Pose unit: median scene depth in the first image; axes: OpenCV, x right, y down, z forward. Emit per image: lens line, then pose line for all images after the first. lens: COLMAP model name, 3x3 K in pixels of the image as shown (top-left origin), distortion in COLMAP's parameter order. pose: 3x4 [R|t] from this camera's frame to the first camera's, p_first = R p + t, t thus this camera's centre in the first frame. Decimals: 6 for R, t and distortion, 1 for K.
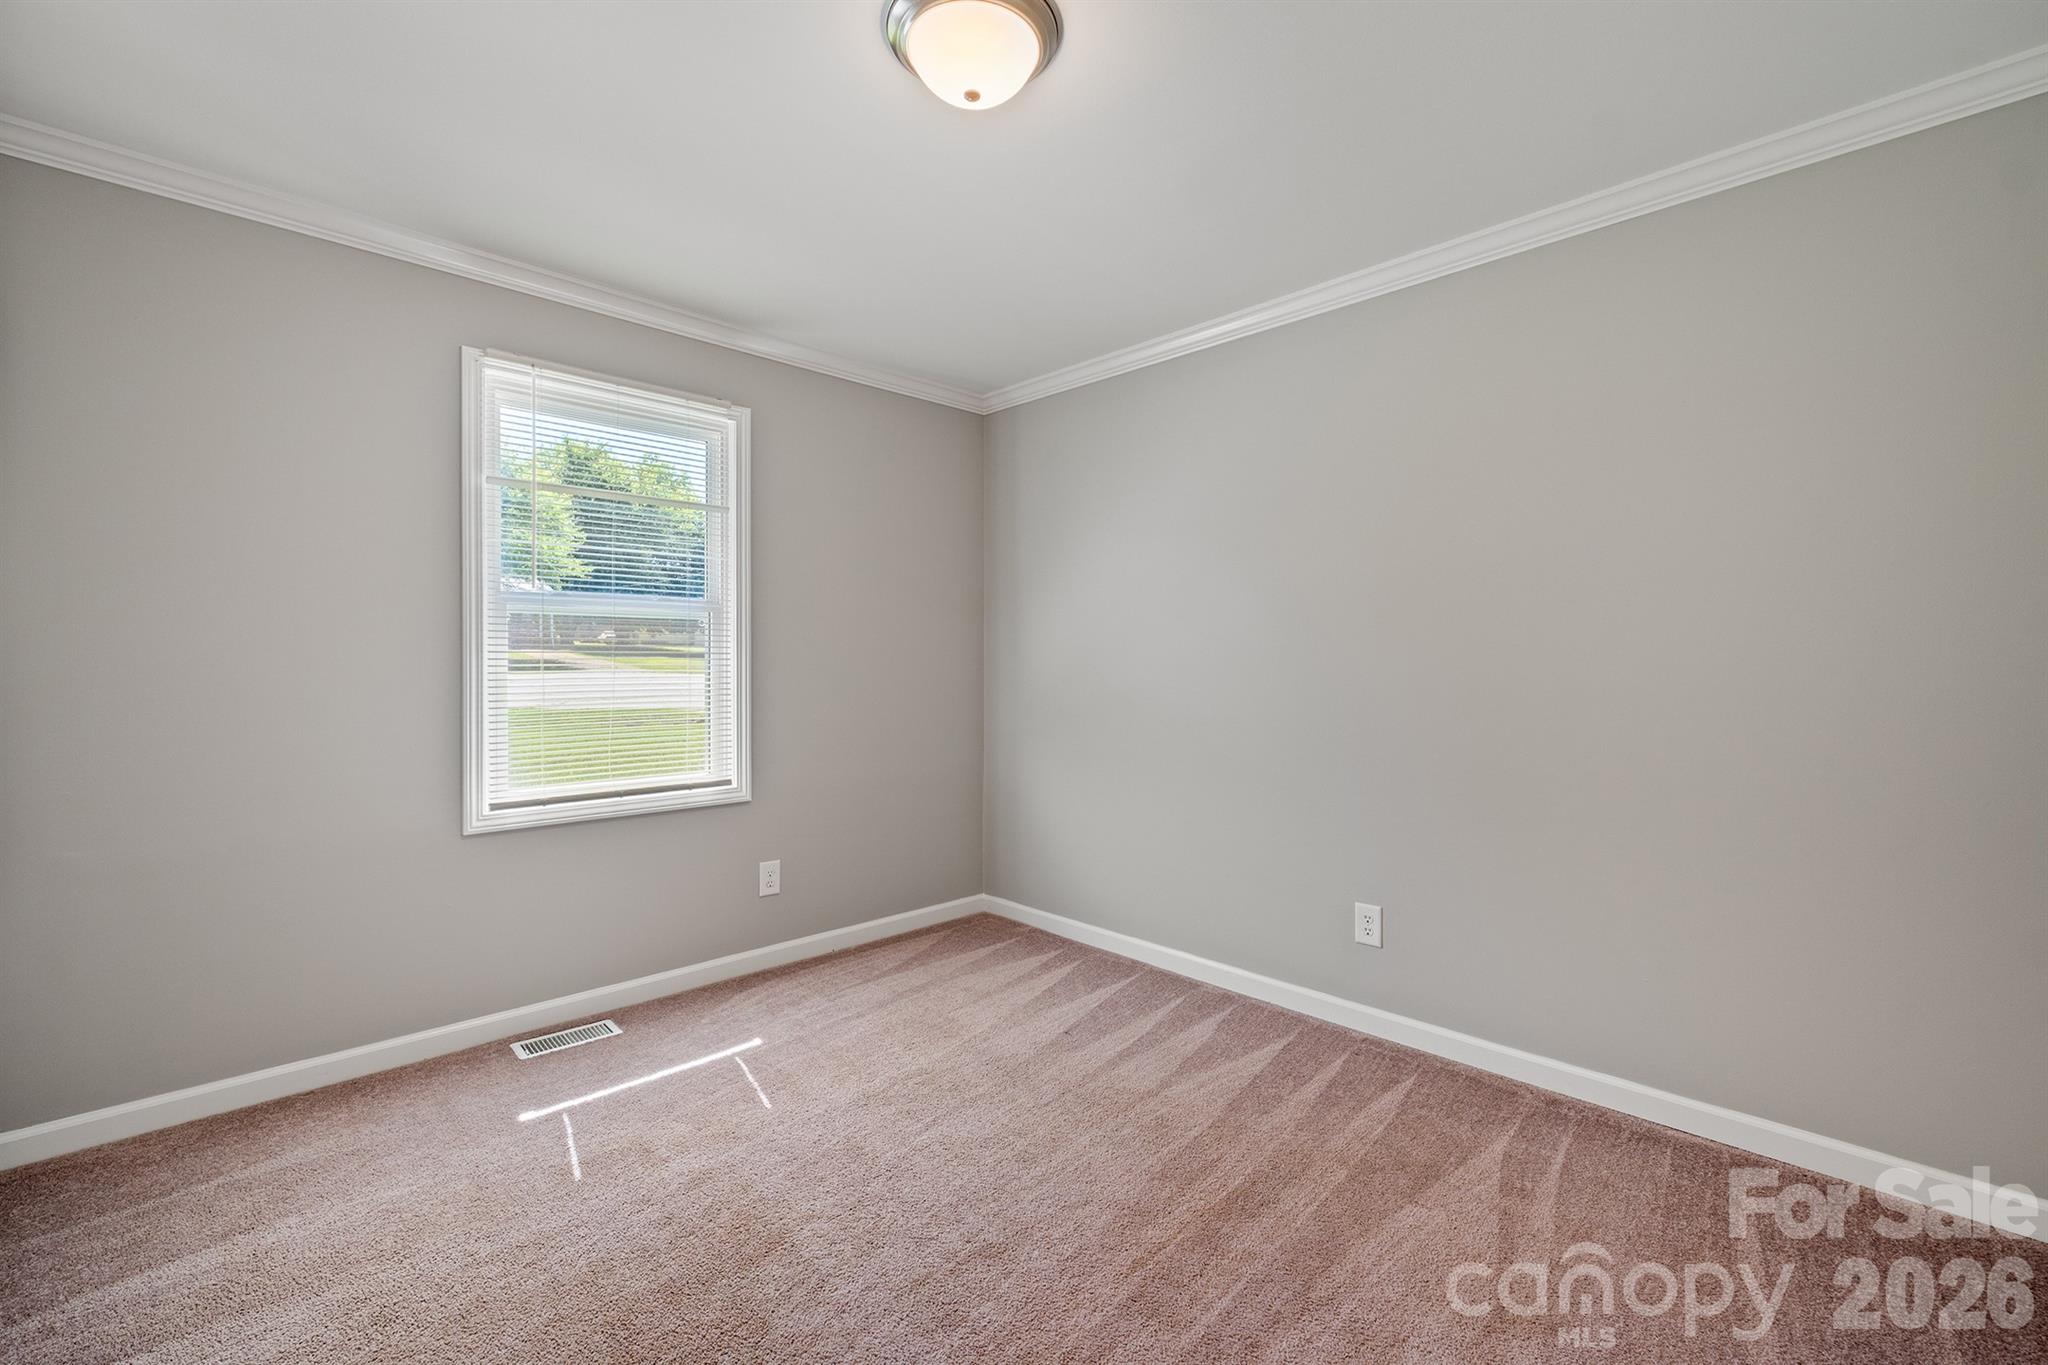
lens RADIAL K [[859.5, 0, 1004.1], [0, 859.5, 673.1], [0, 0, 1]] dist [-0.003079, -0.001935]
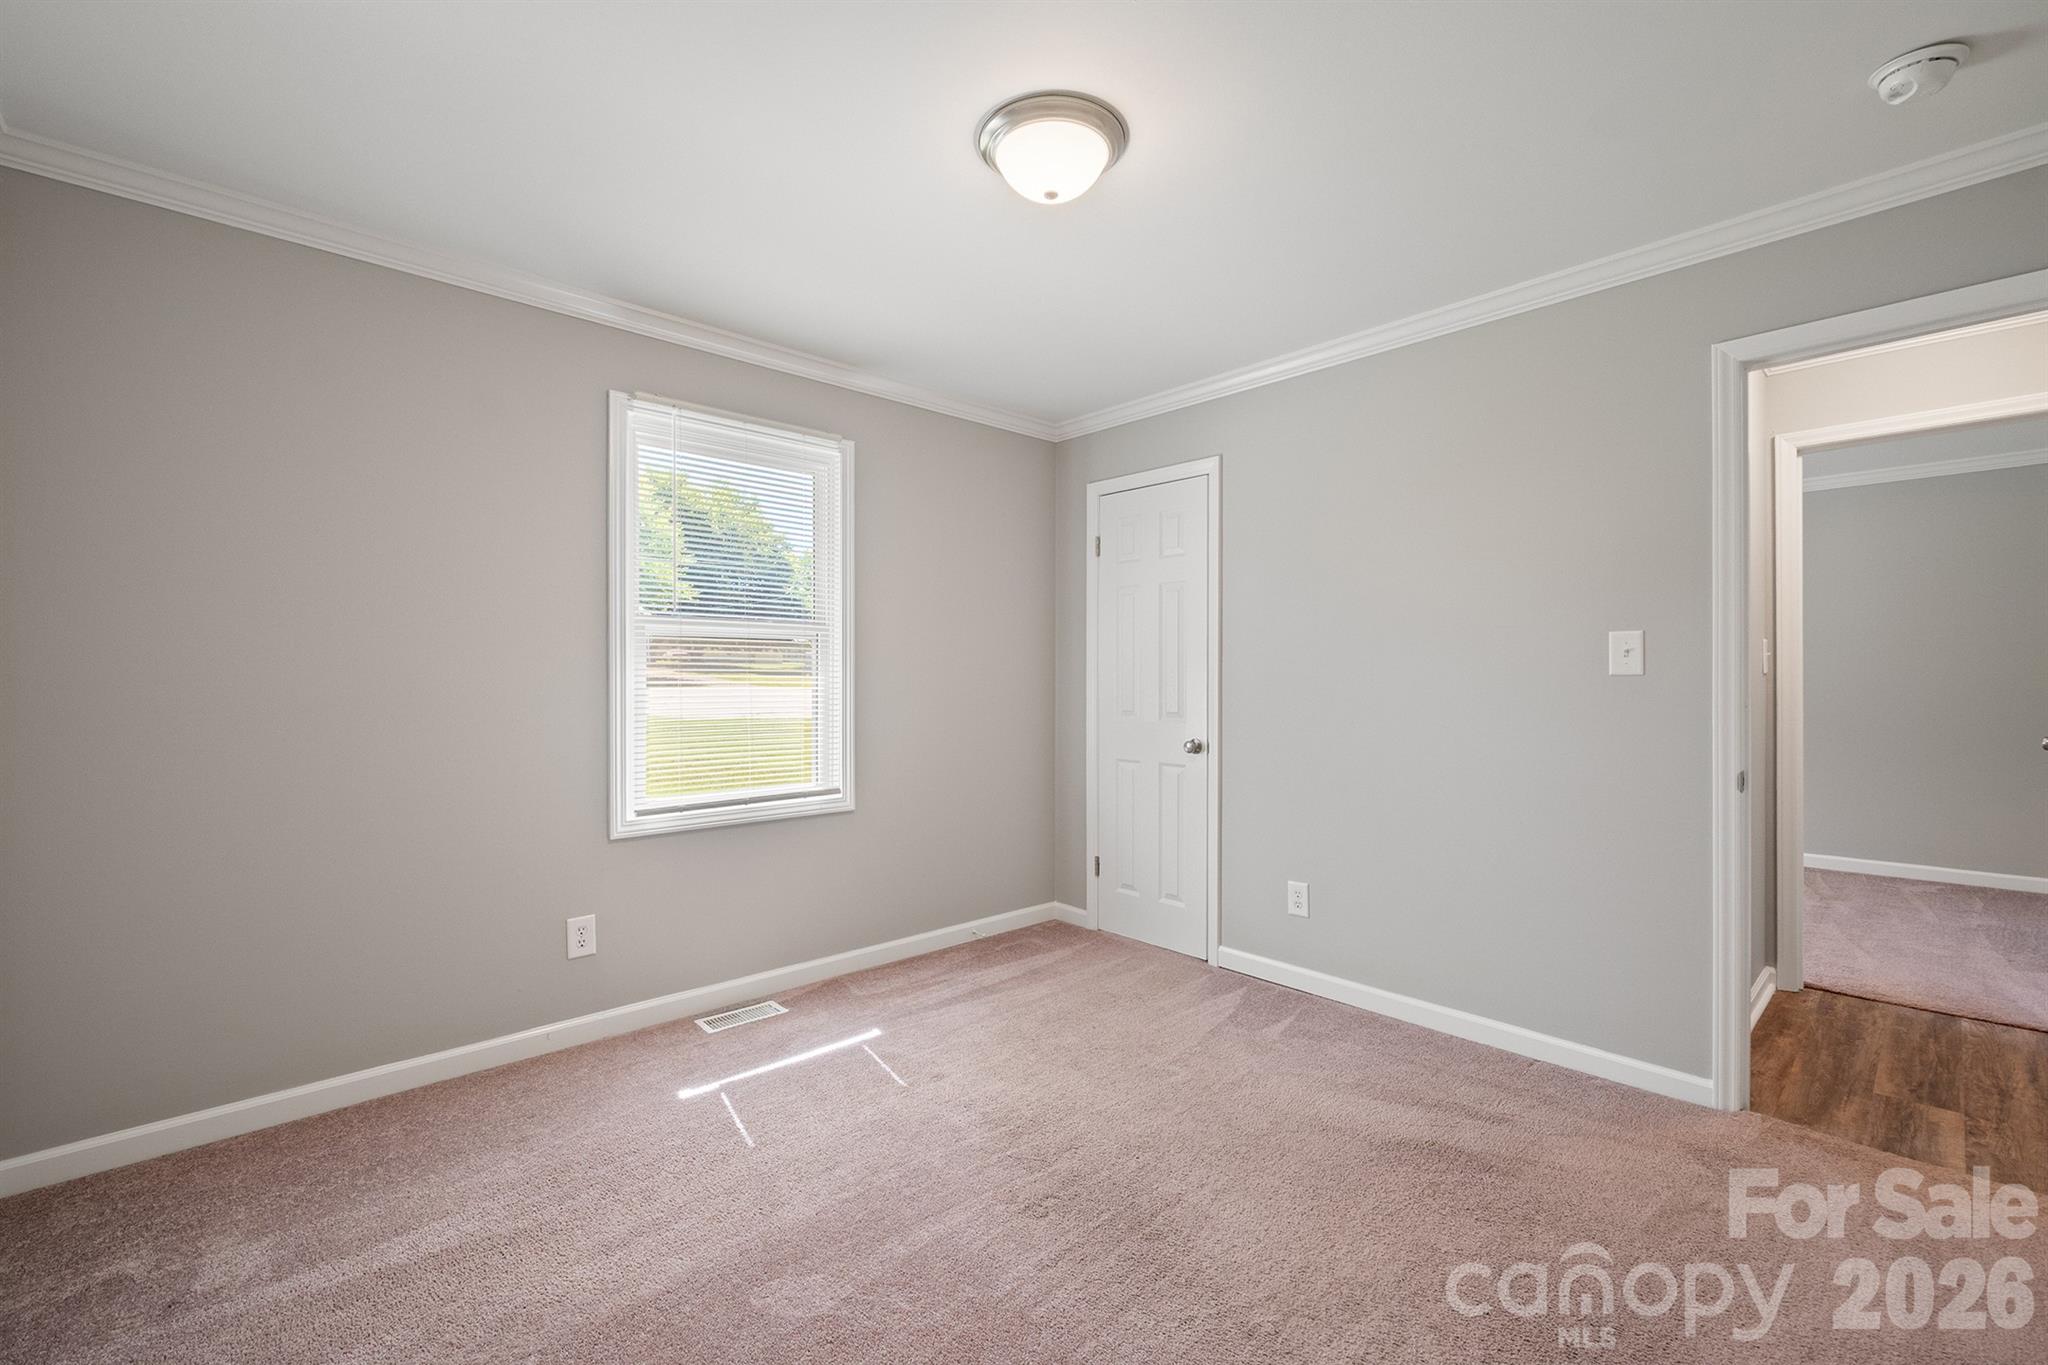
lens RADIAL K [[859.5, 0, 1030.1], [0, 859.5, 686.3], [0, 0, 1]] dist [-0.003079, -0.001935]
pose [[0.999930, -0.002255, -0.011605, -0.079429], [0.002207, 0.999989, -0.004085, 0.000893], [0.011614, 0.004059, 0.999924, -0.076075]]
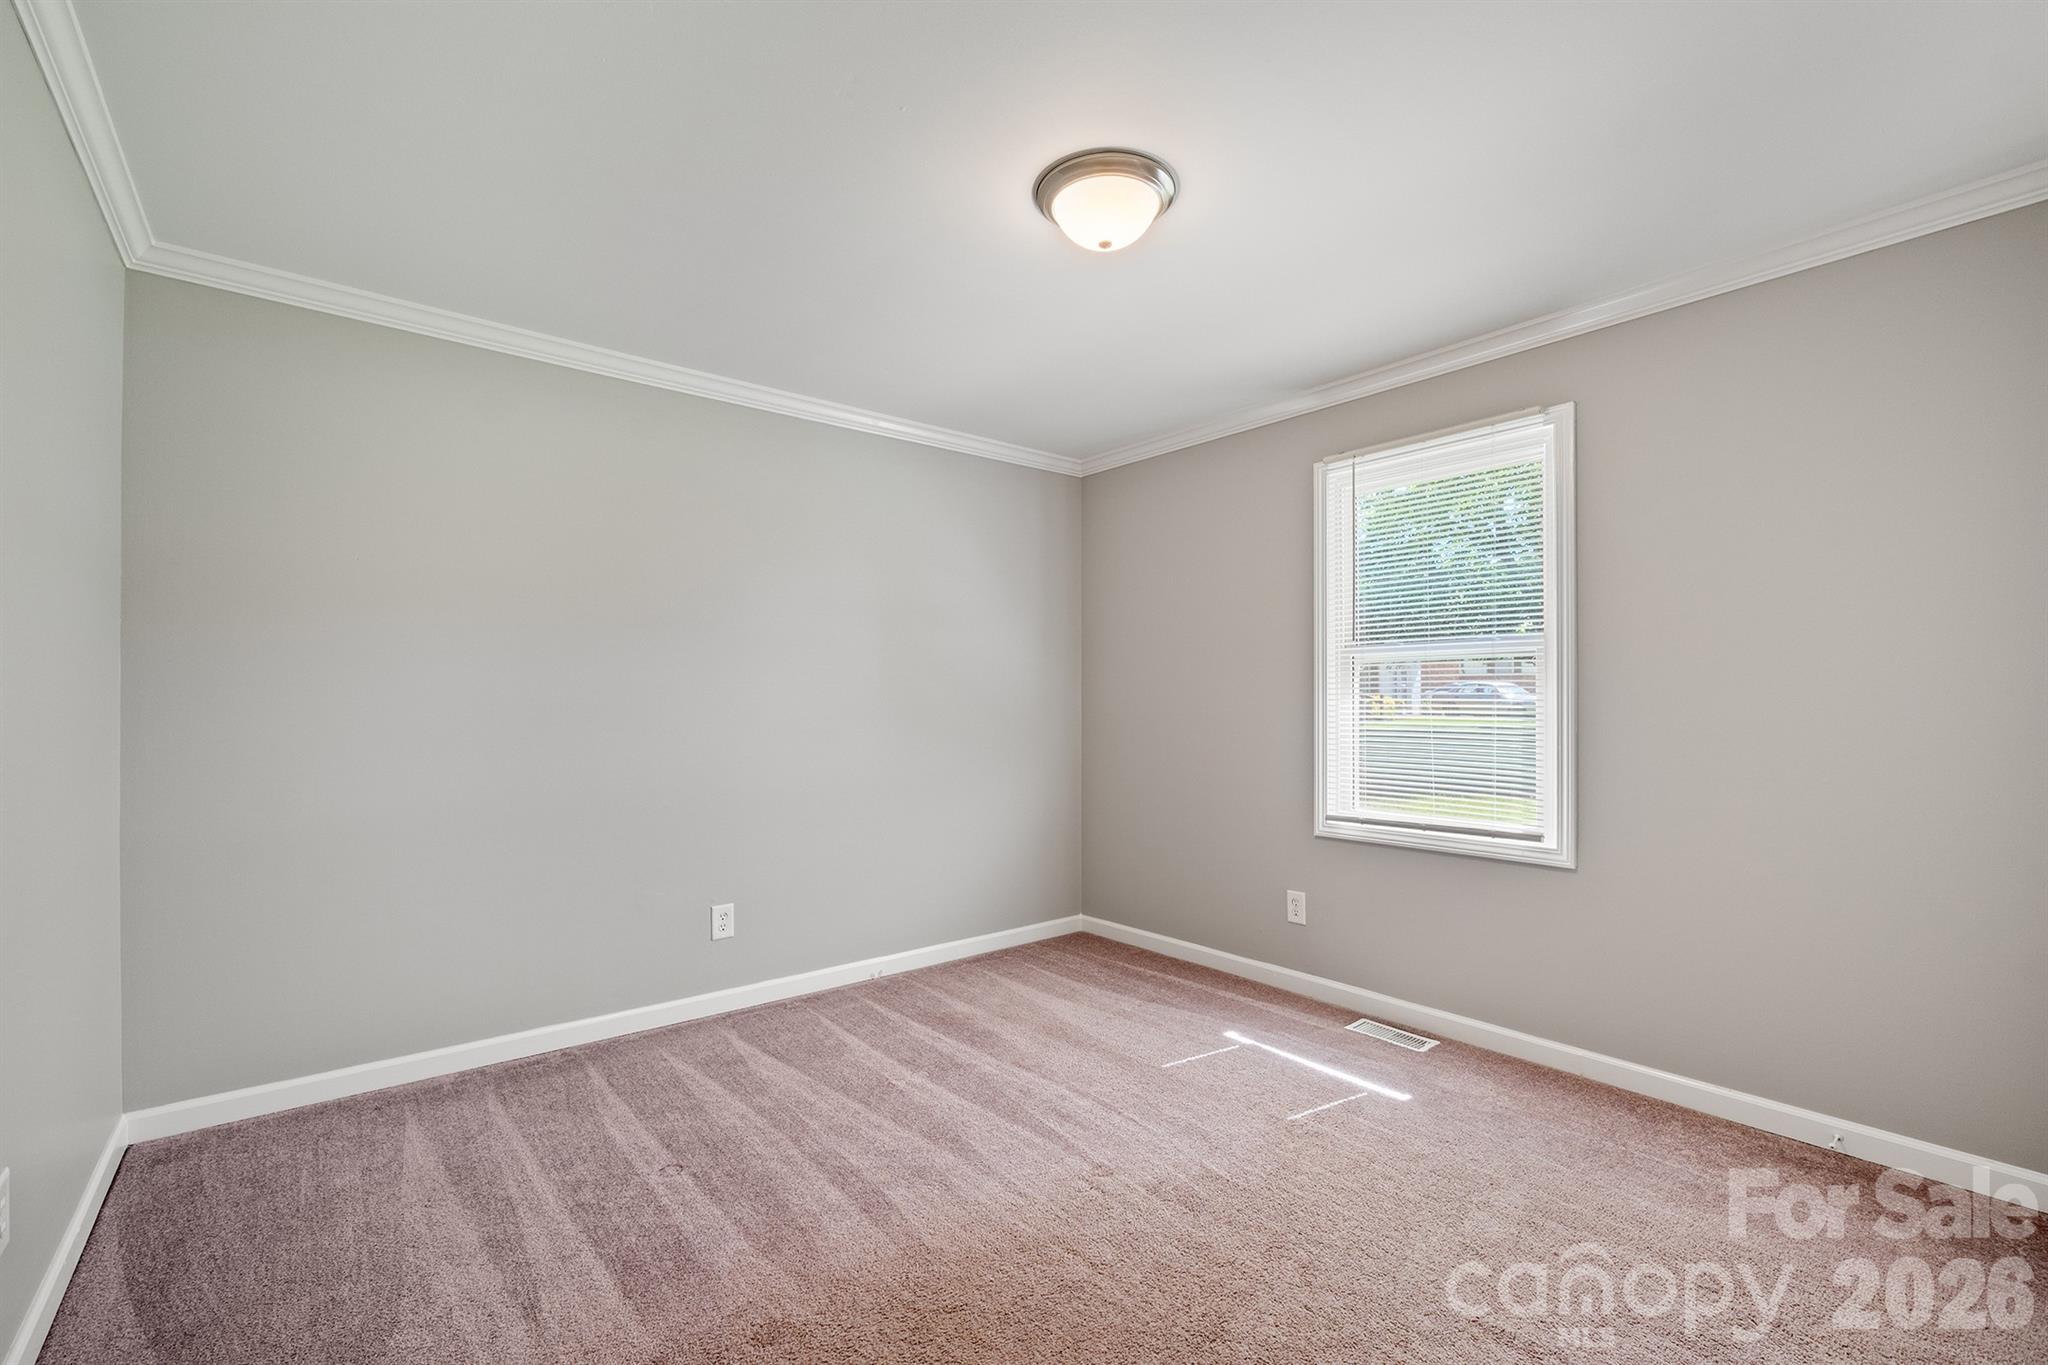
lens RADIAL K [[859.5, 0, 1054.0], [0, 859.5, 714.2], [0, 0, 1]] dist [-0.003079, -0.001935]
pose [[-0.051266, 0.010705, -0.998628, 0.655252], [-0.011595, 0.999869, 0.011313, -0.006449], [0.998618, 0.012159, -0.051135, 0.619254]]
